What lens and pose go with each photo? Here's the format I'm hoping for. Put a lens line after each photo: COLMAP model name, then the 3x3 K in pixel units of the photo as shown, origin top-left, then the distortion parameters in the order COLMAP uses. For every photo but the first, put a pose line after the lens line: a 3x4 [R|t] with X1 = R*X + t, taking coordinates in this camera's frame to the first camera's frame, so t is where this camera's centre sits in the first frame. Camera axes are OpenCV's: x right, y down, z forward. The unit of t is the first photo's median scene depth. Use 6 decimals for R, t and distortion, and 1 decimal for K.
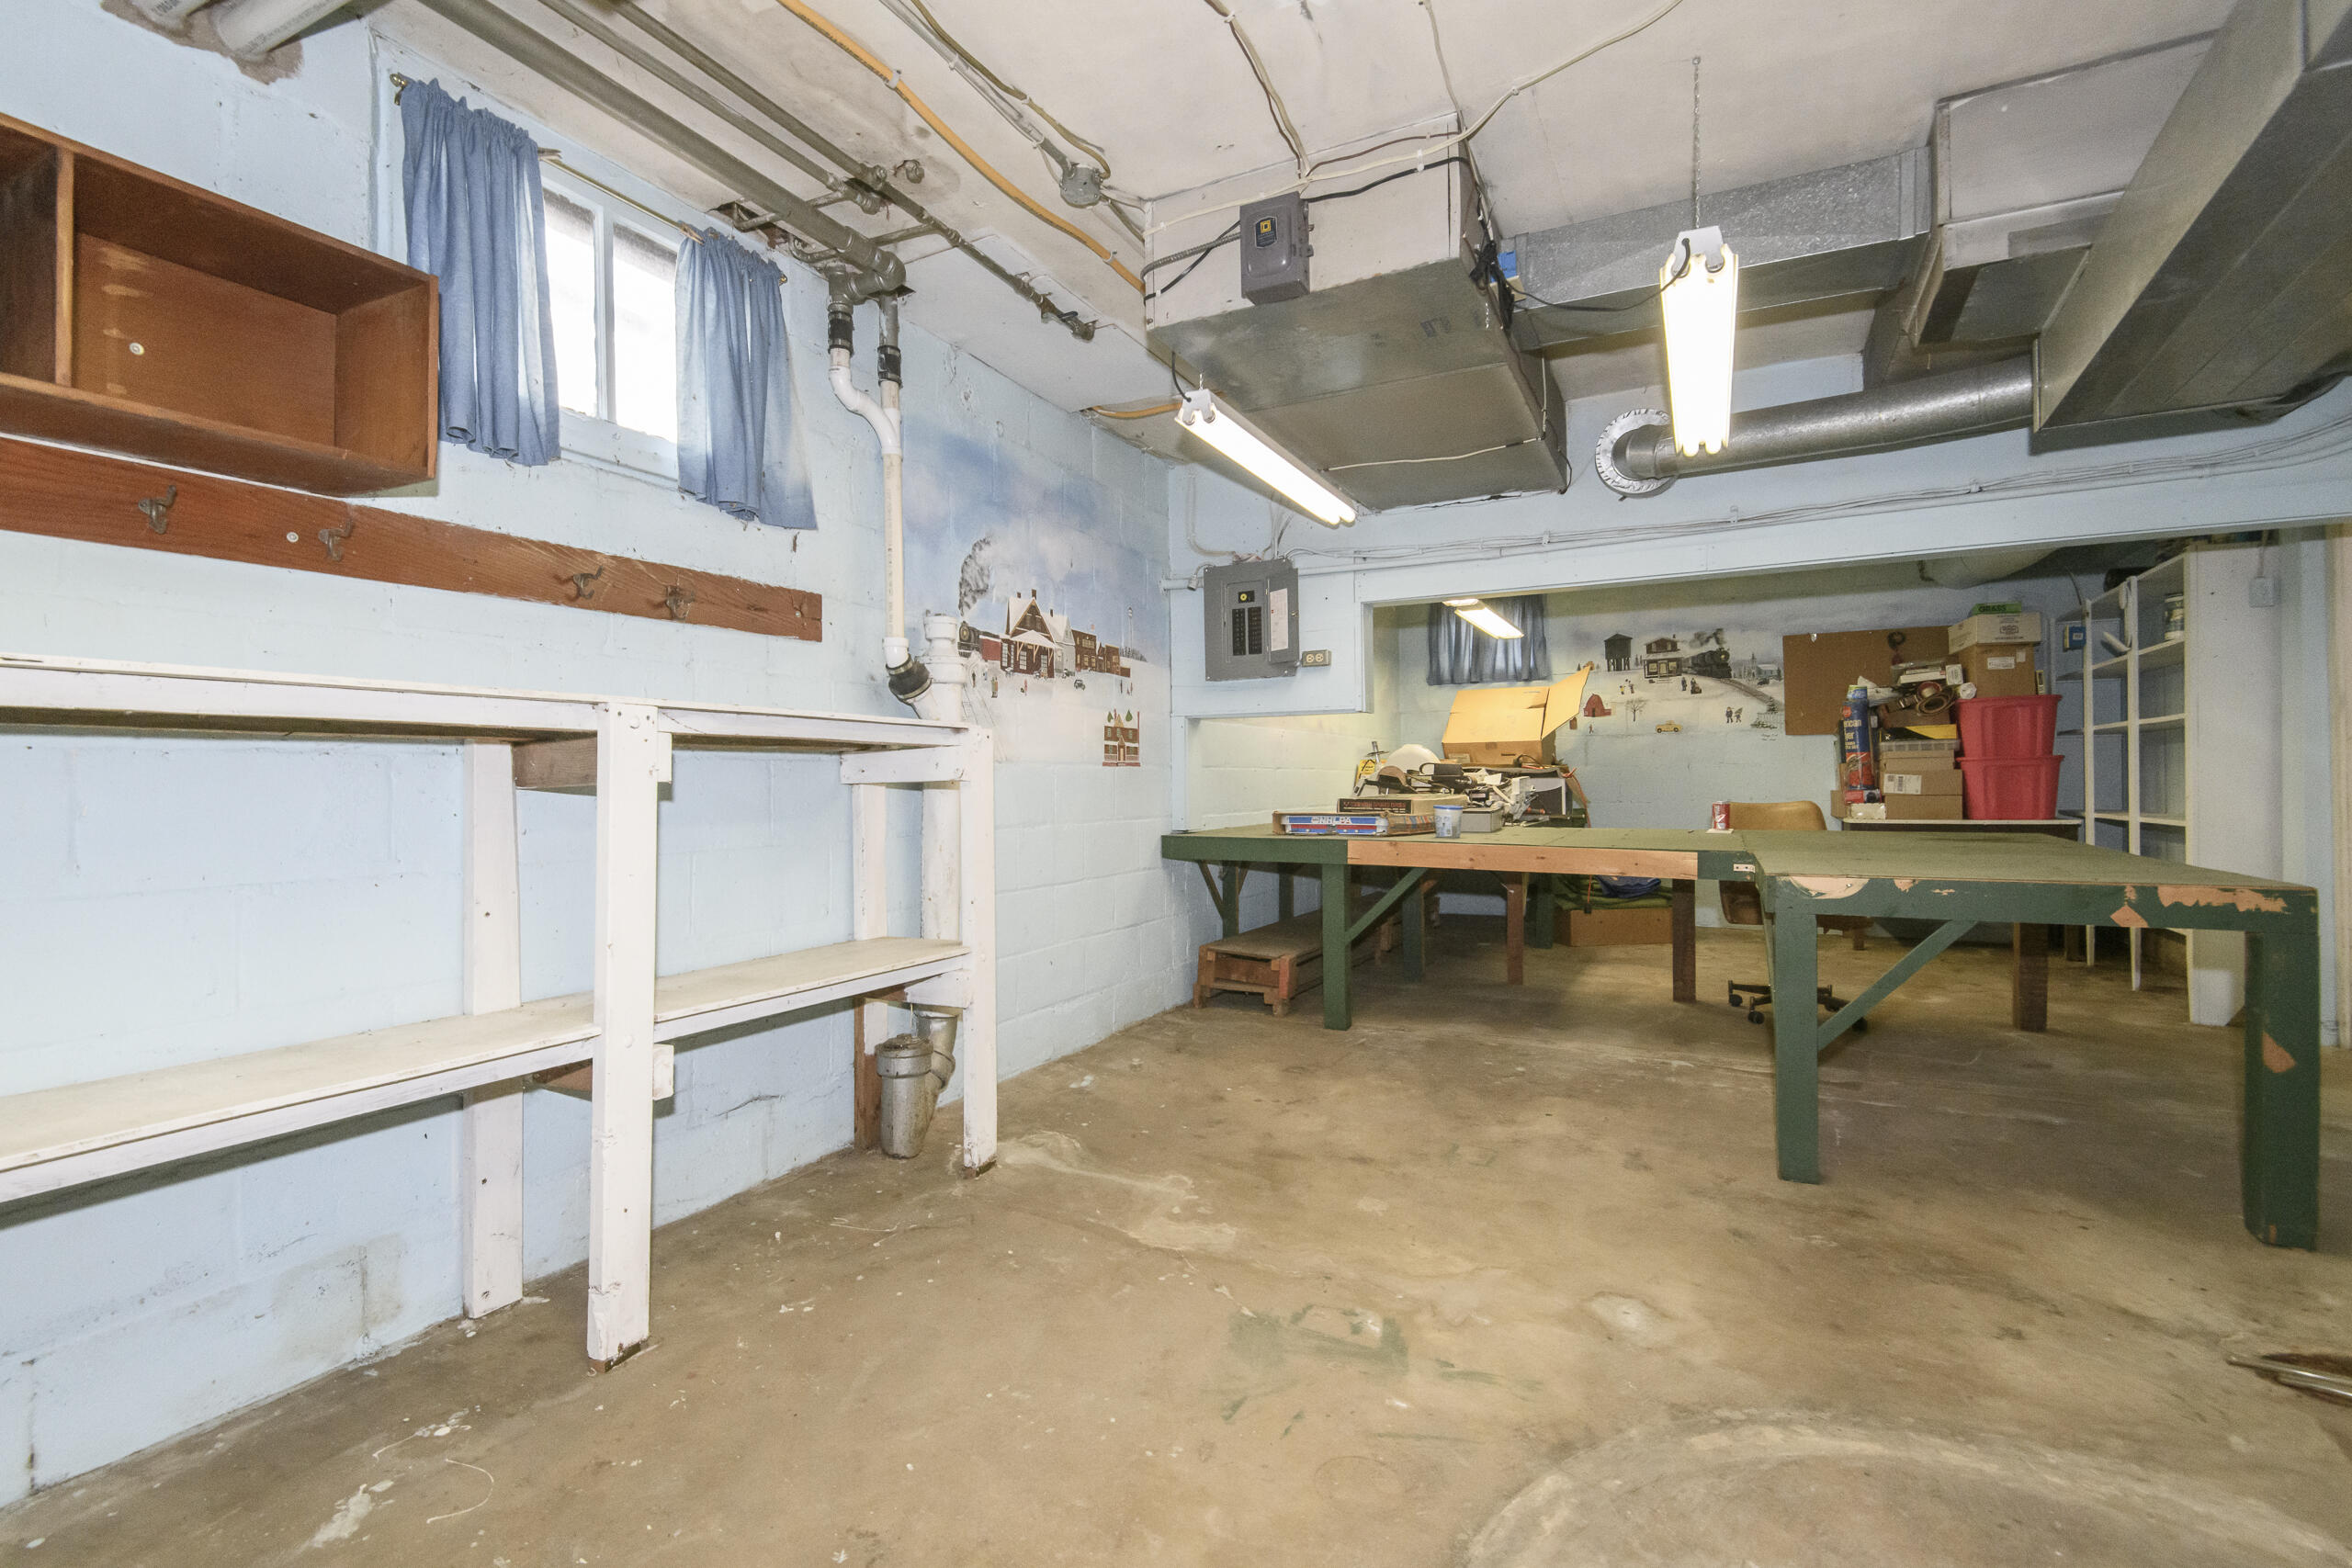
lens RADIAL K [[1075.9, 0, 1183.5], [0, 1075.9, 781.5], [0, 0, 1]] dist [0.021237, -0.009487]
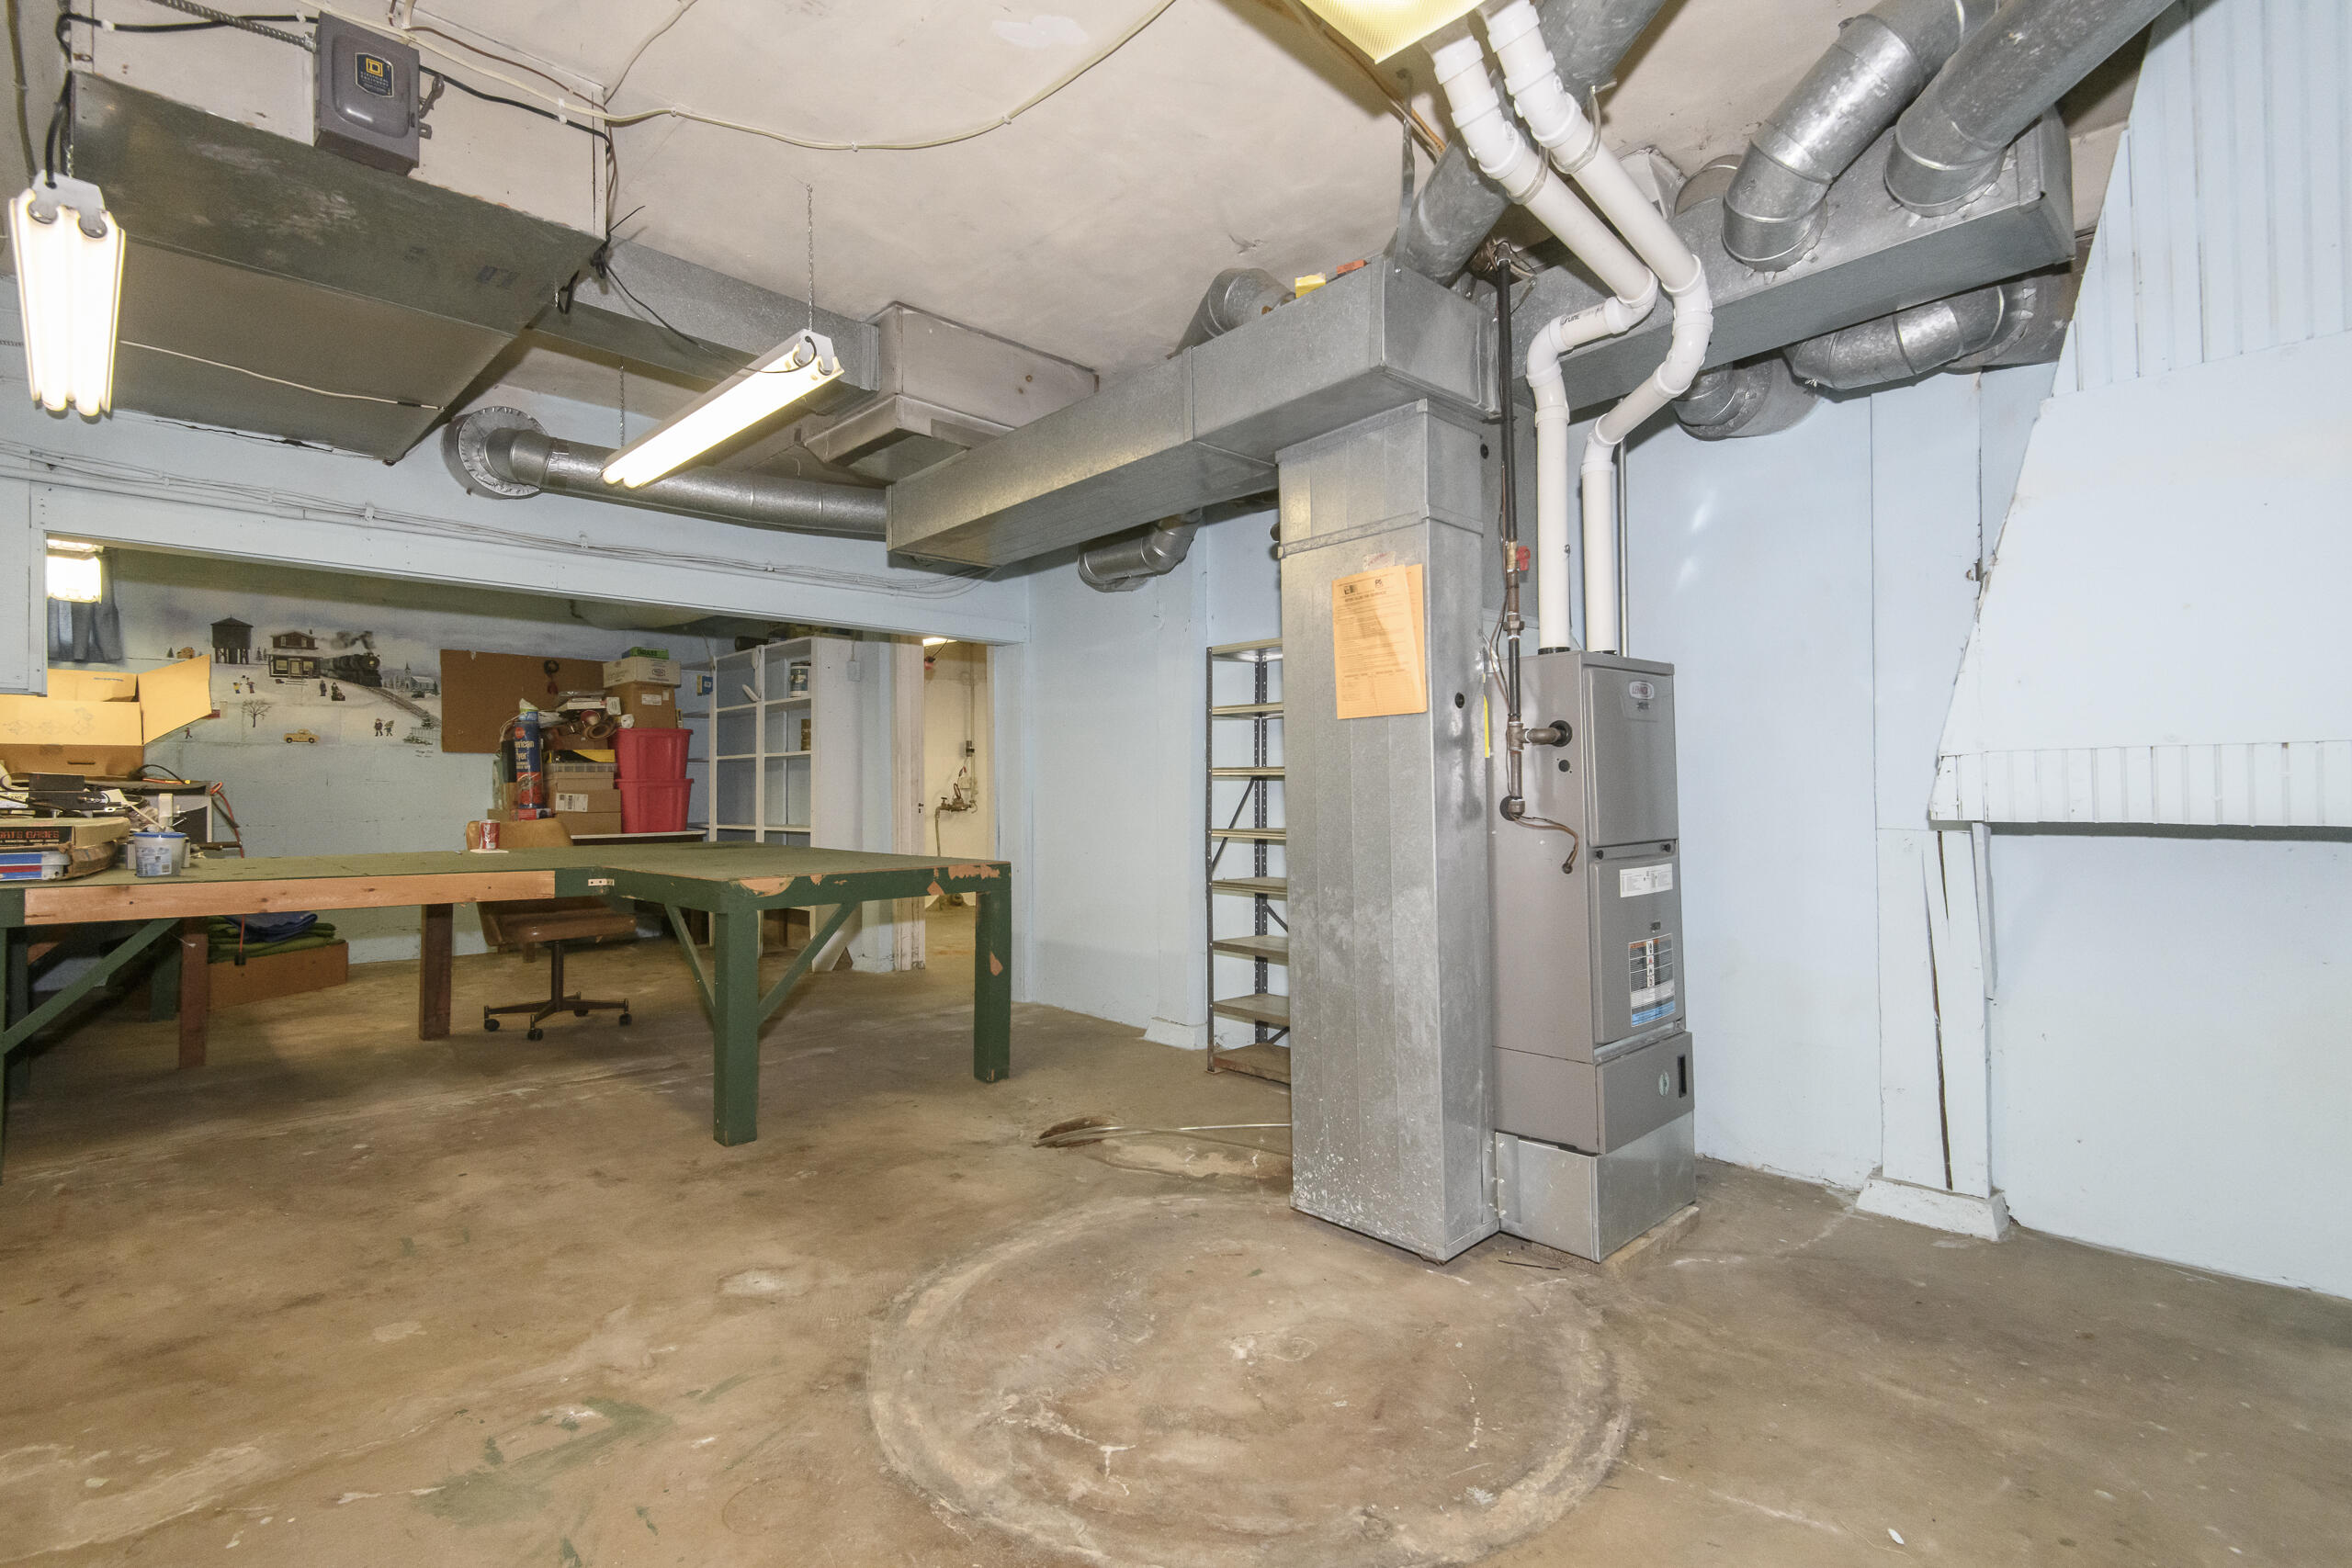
lens RADIAL K [[1075.9, 0, 1173.9], [0, 1075.9, 785.1], [0, 0, 1]] dist [0.021237, -0.009487]
pose [[0.320126, 0.011906, 0.947300, -0.373400], [0.002134, 0.999909, -0.013288, 0.001749], [-0.947373, 0.006275, 0.320072, 0.182784]]
